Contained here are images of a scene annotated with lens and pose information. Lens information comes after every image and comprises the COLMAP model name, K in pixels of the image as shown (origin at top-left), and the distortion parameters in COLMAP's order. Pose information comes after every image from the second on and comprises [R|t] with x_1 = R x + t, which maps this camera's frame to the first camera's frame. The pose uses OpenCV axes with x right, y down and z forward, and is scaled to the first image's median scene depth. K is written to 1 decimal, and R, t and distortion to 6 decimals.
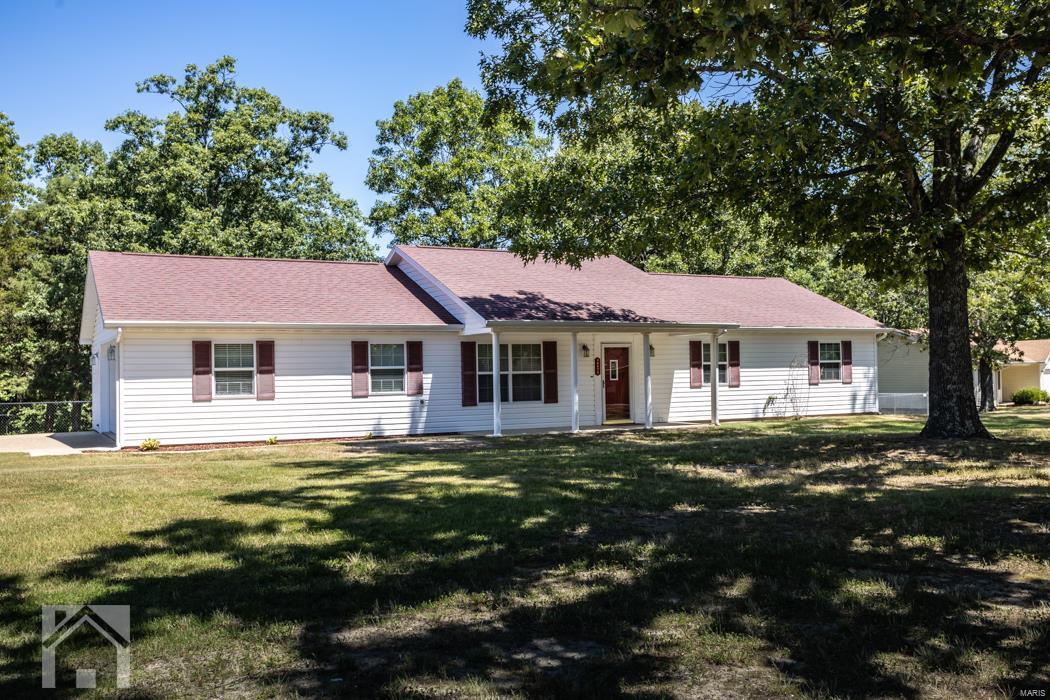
lens RADIAL K [[975.5, 0, 528.4], [0, 975.5, 350.5], [0, 0, 1]] dist [0.041282, 0.000000]
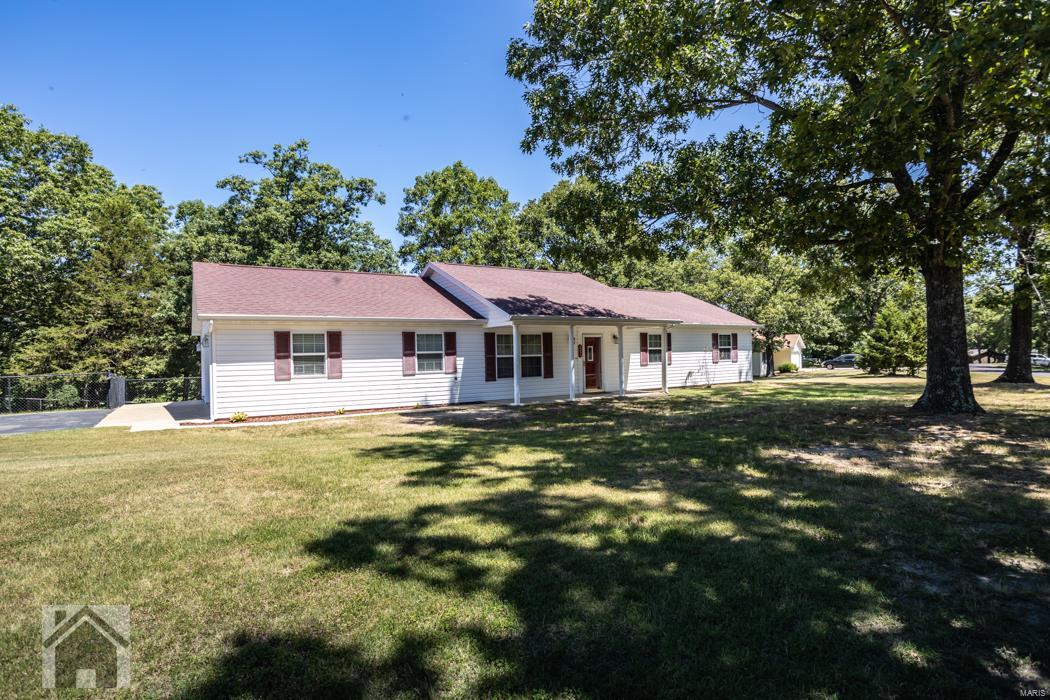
lens RADIAL K [[546.2, 0, 529.5], [0, 546.2, 351.7], [0, 0, 1]] dist [-0.028795, 0.006413]
pose [[0.995309, -0.002555, 0.096715, -0.066265], [0.000776, 0.999830, 0.018423, 0.002630], [-0.096746, -0.018262, 0.995142, 0.214355]]
